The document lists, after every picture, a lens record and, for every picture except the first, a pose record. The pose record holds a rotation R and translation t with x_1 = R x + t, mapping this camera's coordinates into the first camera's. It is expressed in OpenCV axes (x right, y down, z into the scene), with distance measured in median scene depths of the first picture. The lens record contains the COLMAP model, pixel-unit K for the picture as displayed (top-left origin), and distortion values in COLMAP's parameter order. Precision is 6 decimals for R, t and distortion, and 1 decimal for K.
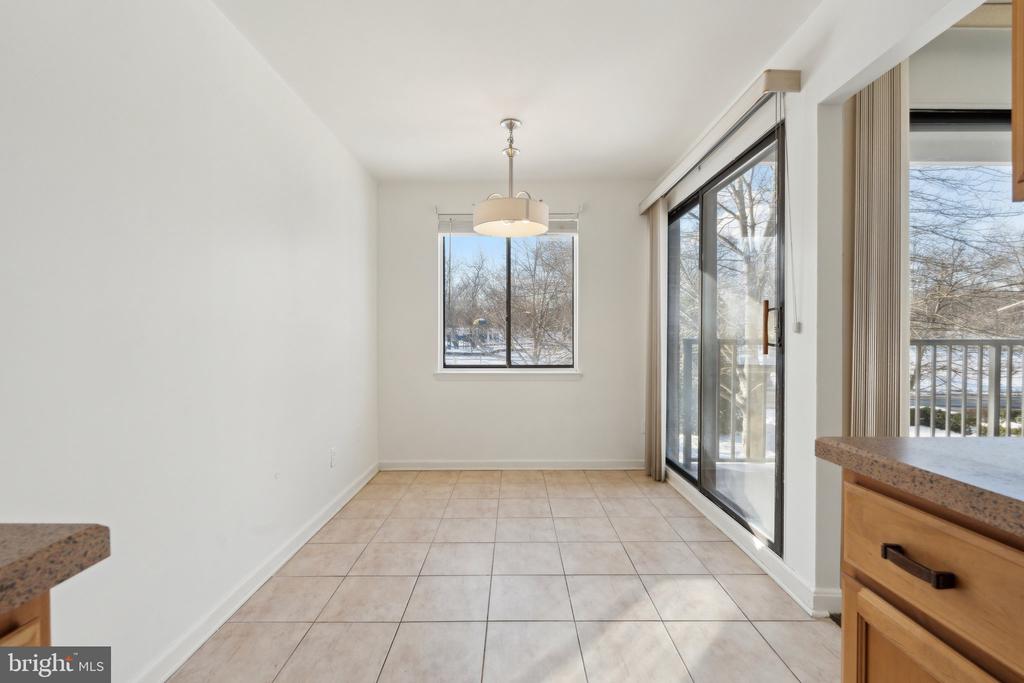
lens RADIAL K [[455.4, 0, 516.7], [0, 455.4, 339.6], [0, 0, 1]] dist [-0.001690, 0.000953]
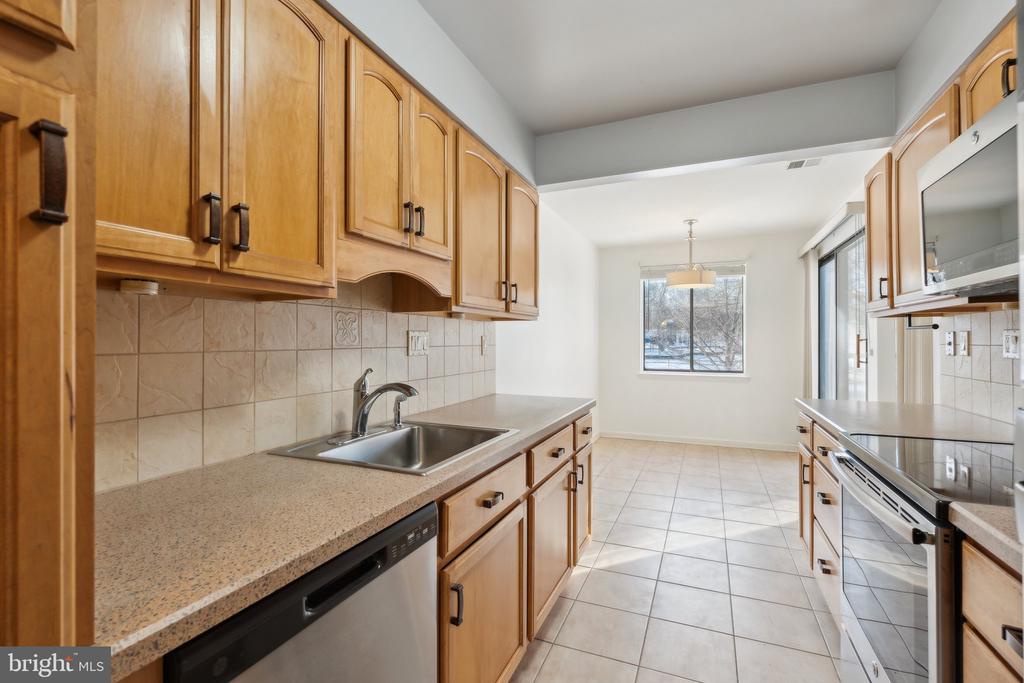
lens RADIAL K [[455.4, 0, 514.2], [0, 455.4, 338.2], [0, 0, 1]] dist [-0.001690, 0.000953]
pose [[0.918269, 0.000108, -0.395958, 0.041058], [-0.003224, 0.999969, -0.007204, -0.034316], [0.395945, 0.007892, 0.918240, -0.584793]]
